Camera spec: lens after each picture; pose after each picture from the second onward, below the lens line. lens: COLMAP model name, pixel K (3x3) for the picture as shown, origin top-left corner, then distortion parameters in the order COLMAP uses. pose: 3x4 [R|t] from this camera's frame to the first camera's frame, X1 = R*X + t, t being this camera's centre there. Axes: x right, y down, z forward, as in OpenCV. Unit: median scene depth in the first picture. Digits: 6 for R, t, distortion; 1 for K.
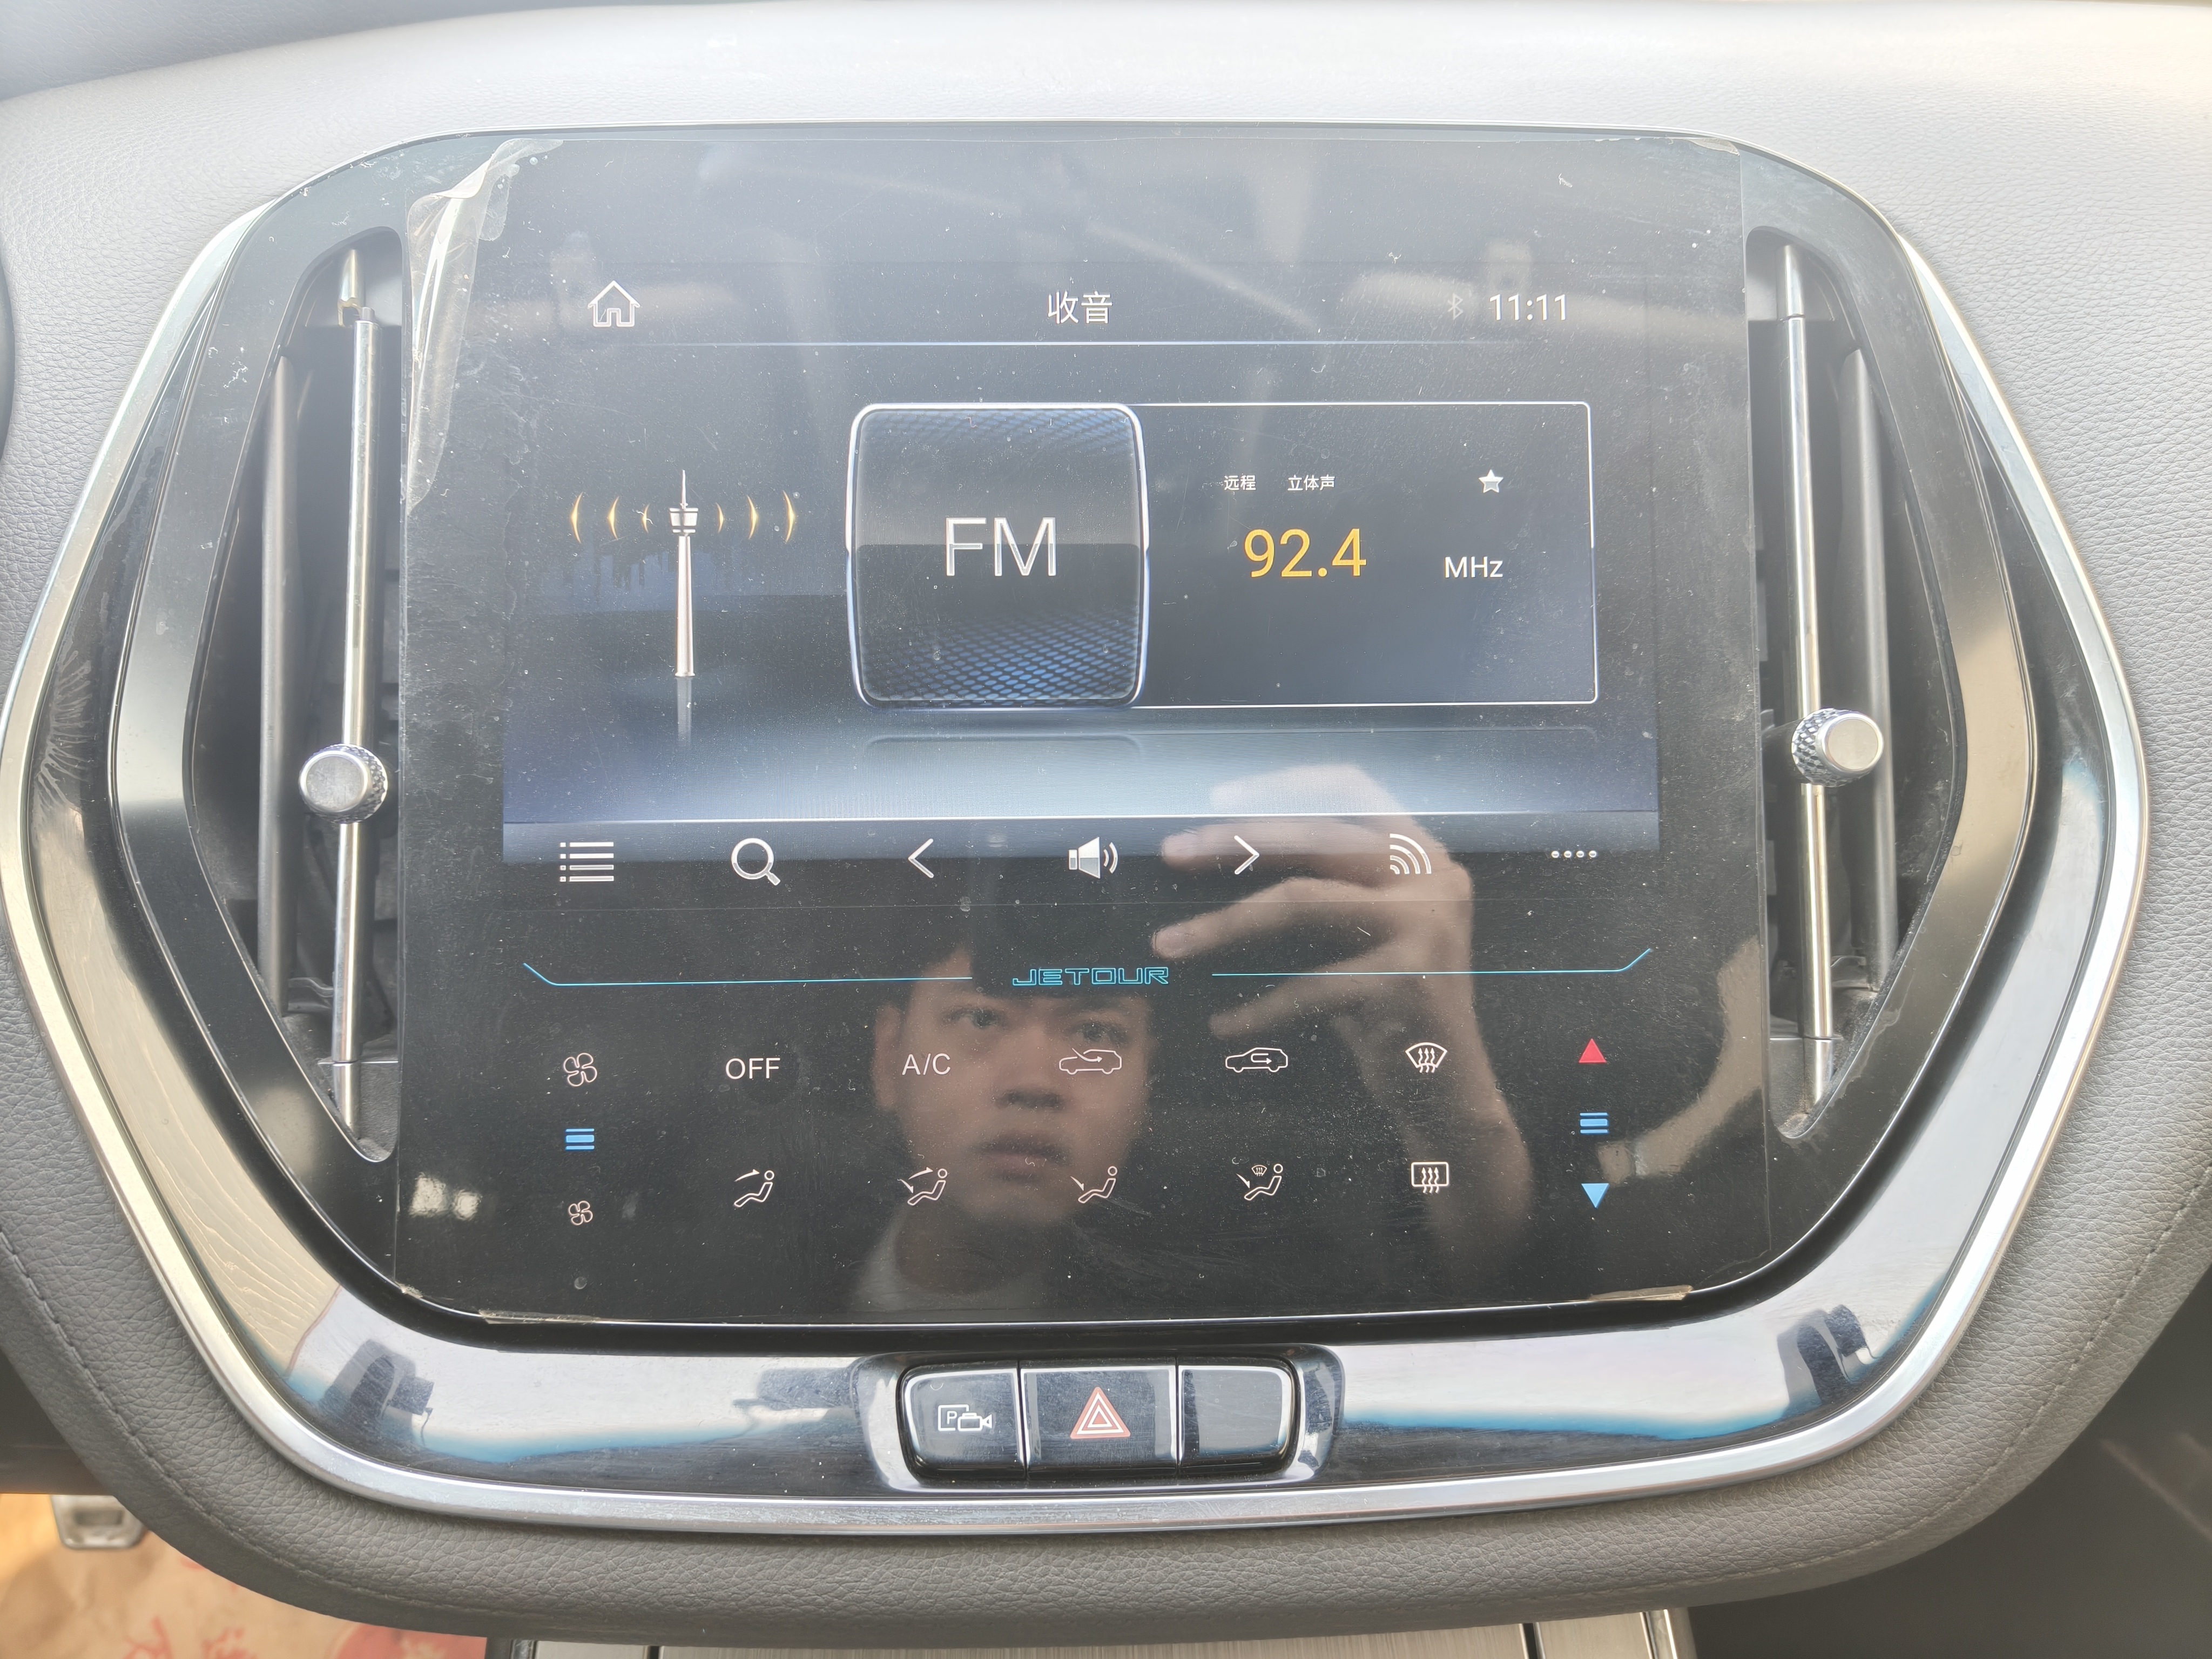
lens RADIAL K [[1594.3, 0, 1060.0], [0, 1594.3, 831.2], [0, 0, 1]] dist [-0.000529, 0.016644]
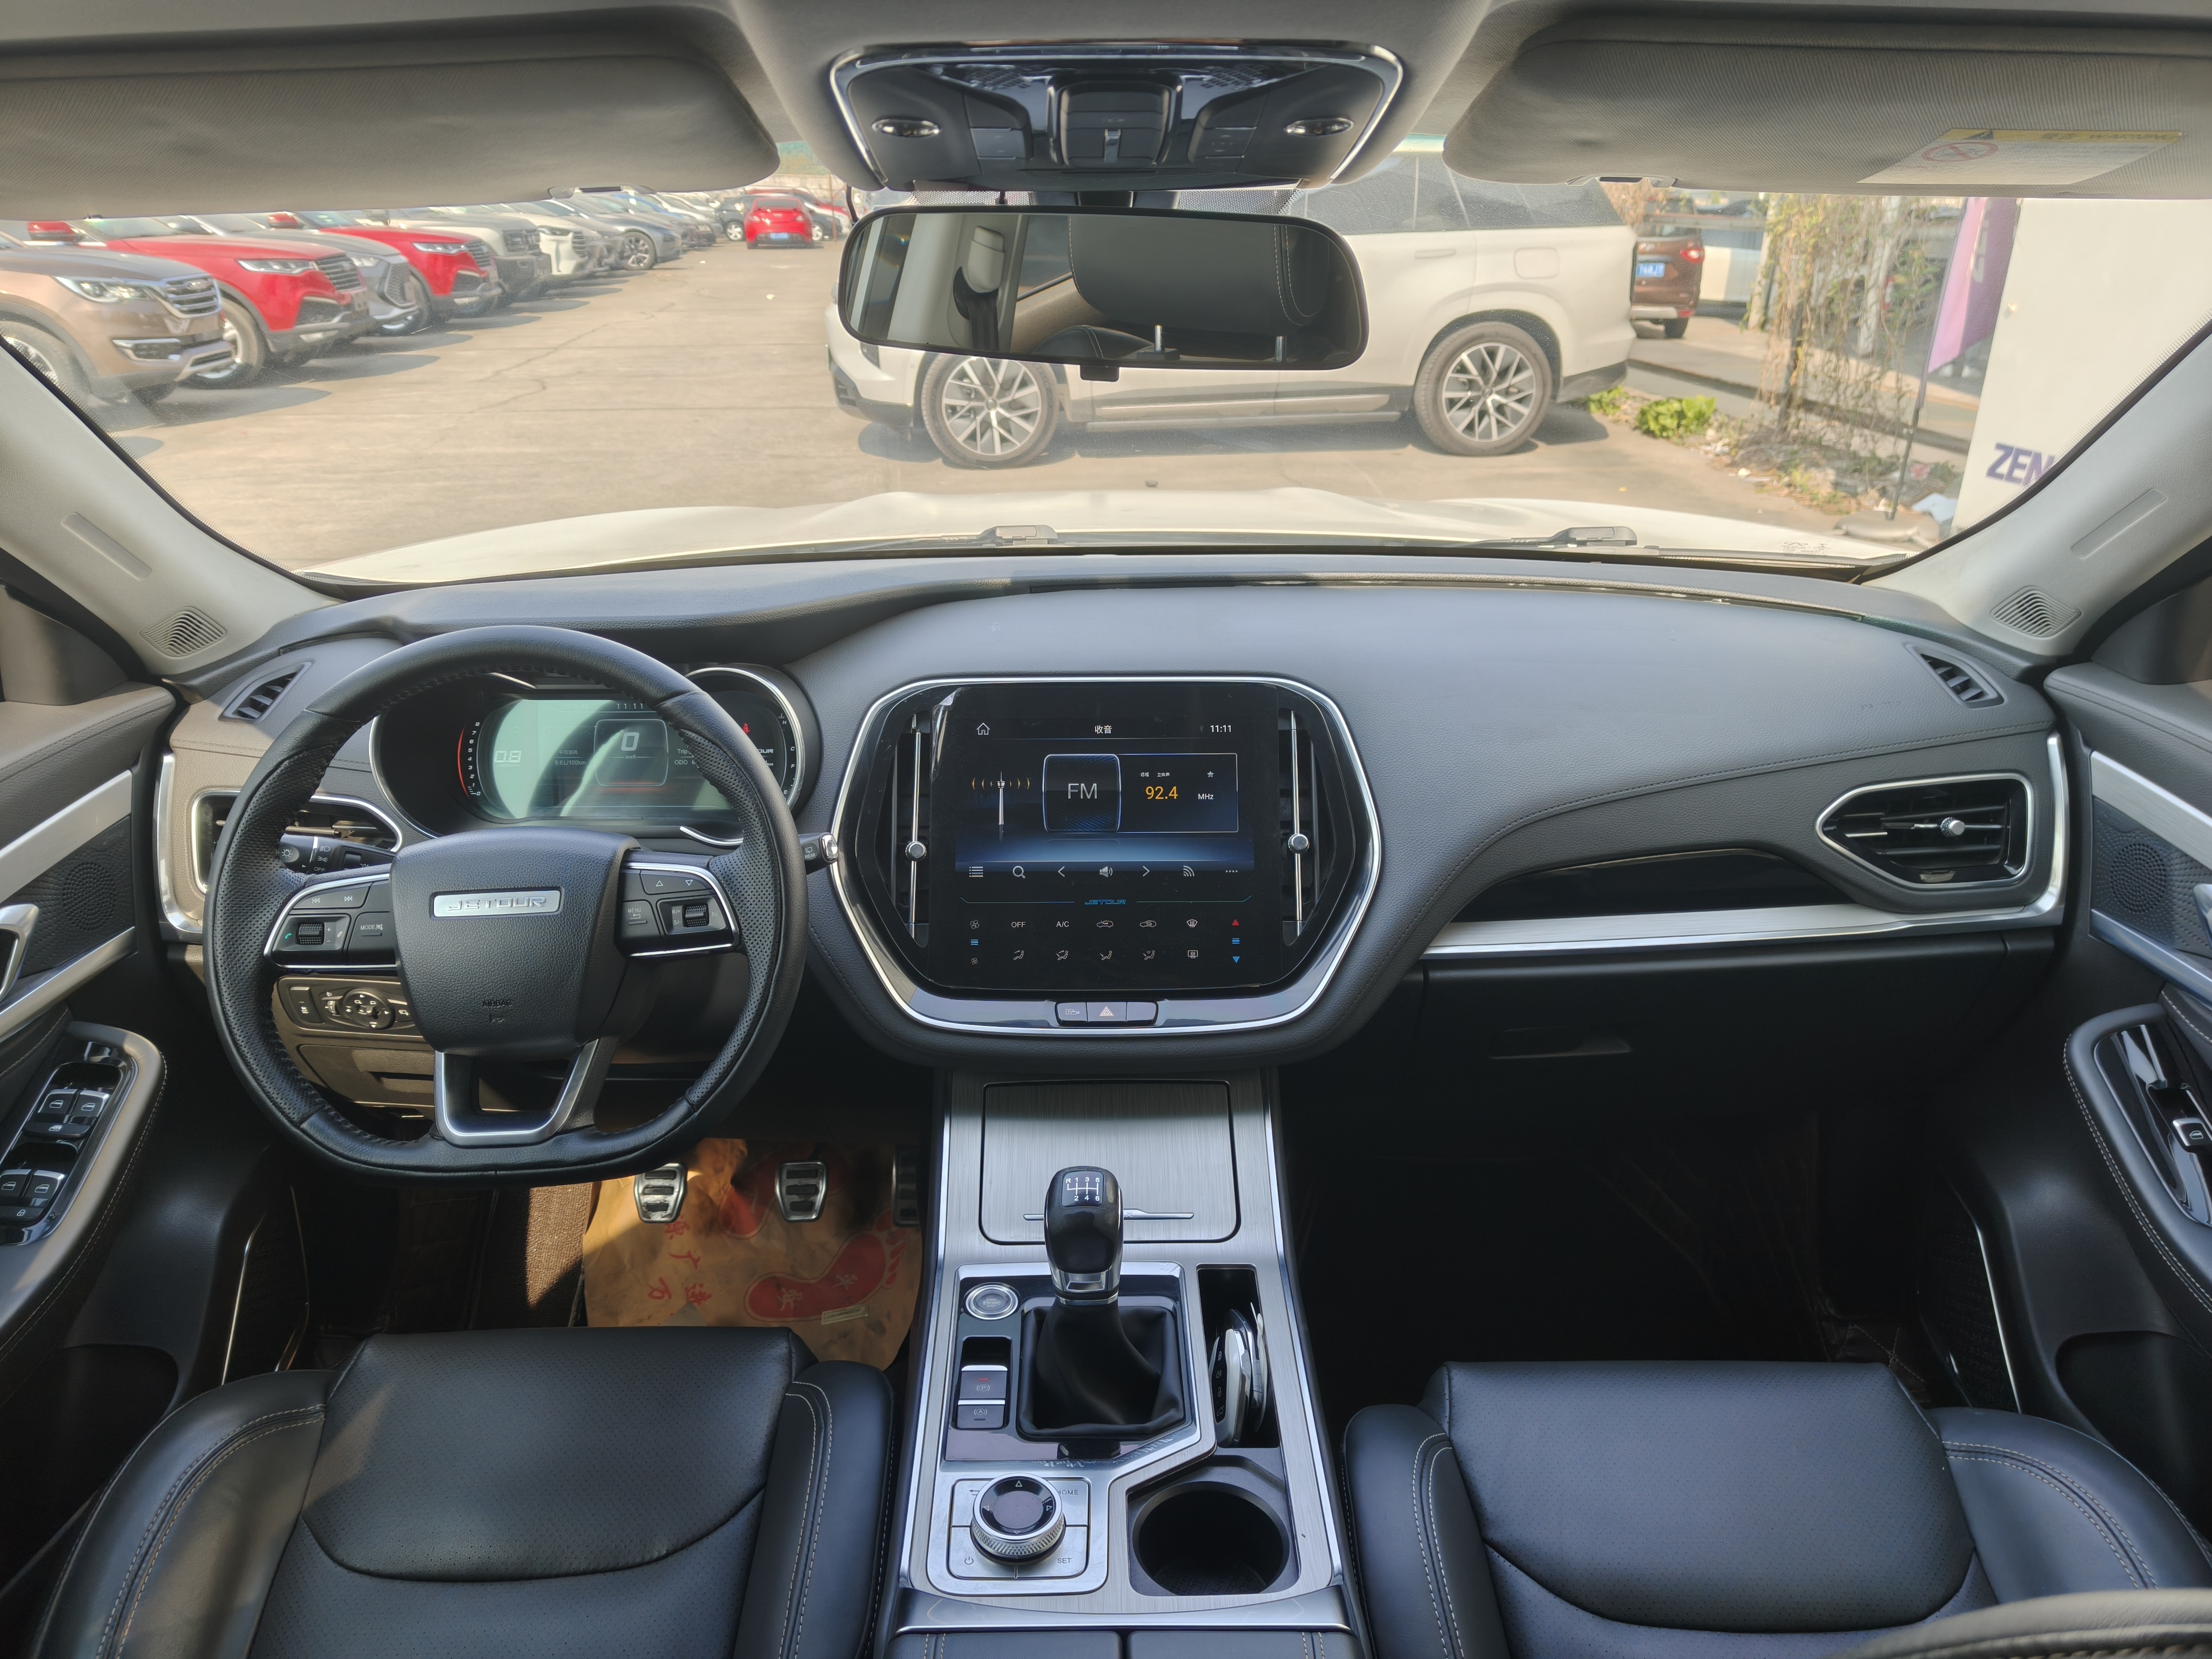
lens RADIAL K [[1594.3, 0, 1101.0], [0, 1594.3, 815.1], [0, 0, 1]] dist [-0.000529, 0.016644]
pose [[0.999935, 0.003187, -0.010942, 0.050095], [-0.004212, 0.995473, -0.094954, 0.246021], [0.010590, 0.094994, 0.995421, -2.840666]]
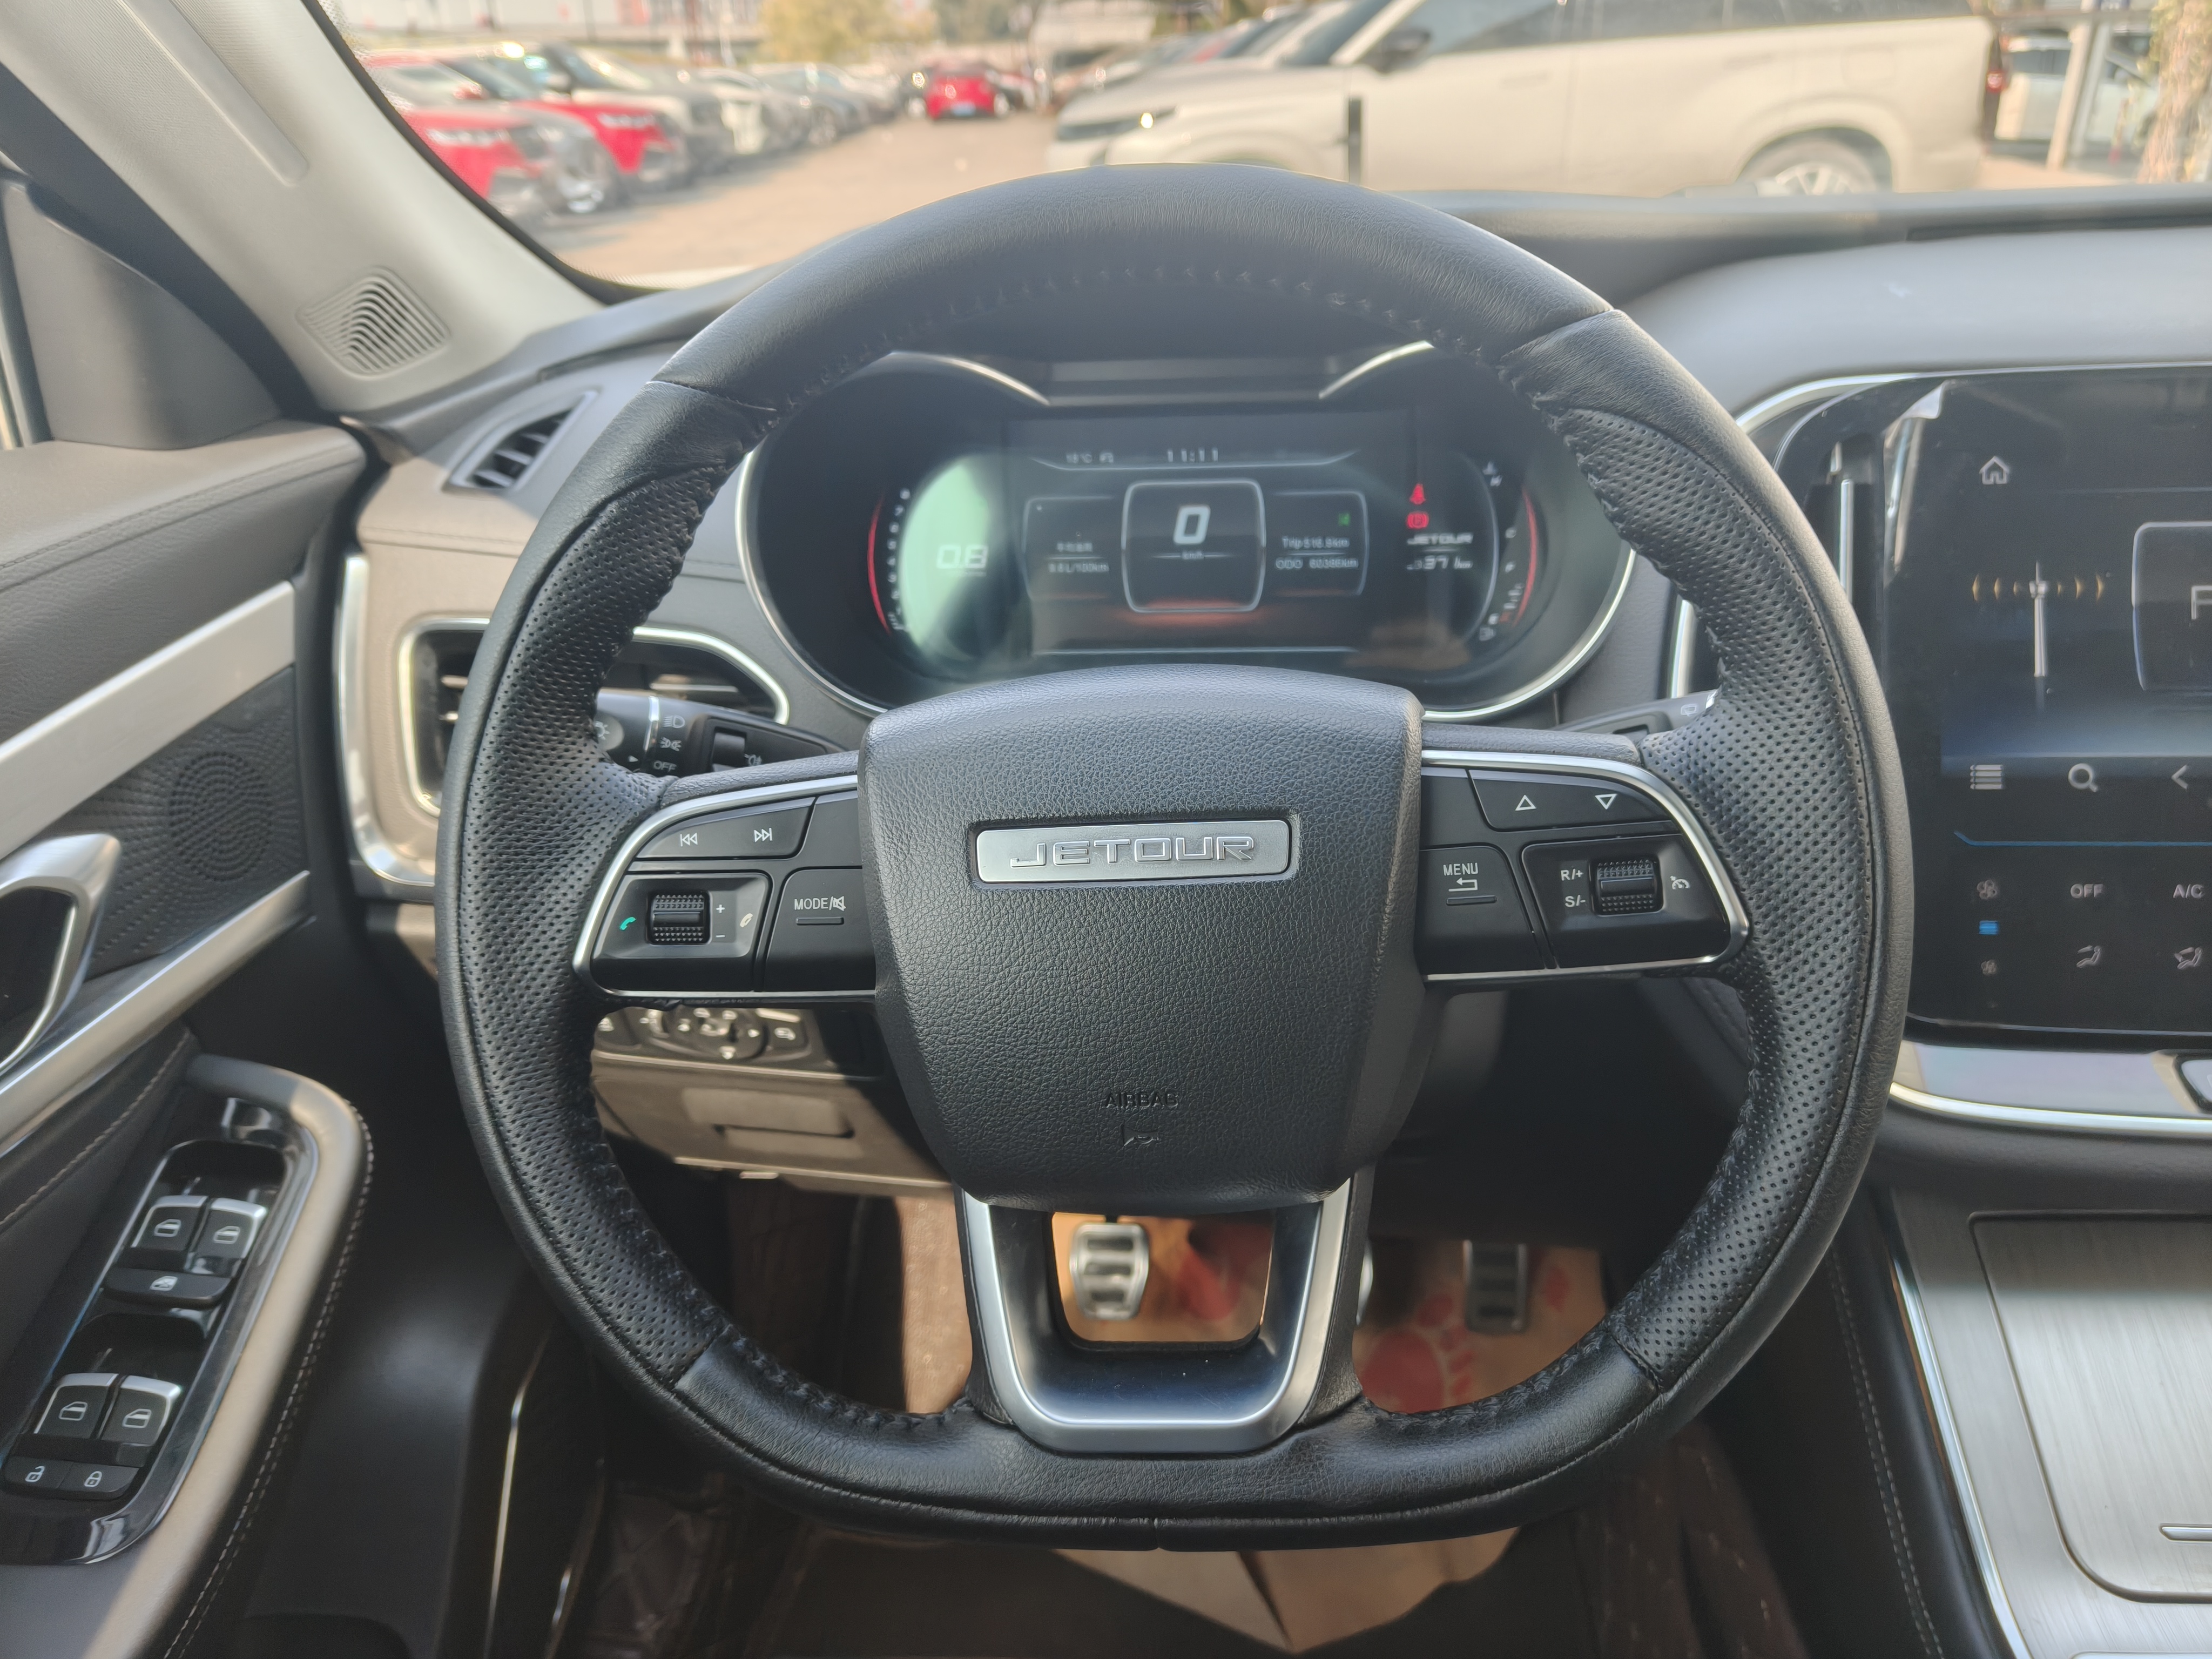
lens RADIAL K [[1594.3, 0, 1107.1], [0, 1594.3, 840.9], [0, 0, 1]] dist [-0.000529, 0.016644]
pose [[0.993675, 0.011981, -0.111654, -1.079011], [-0.014038, 0.999745, -0.017660, 0.137321], [0.111414, 0.019115, 0.993590, -0.914421]]
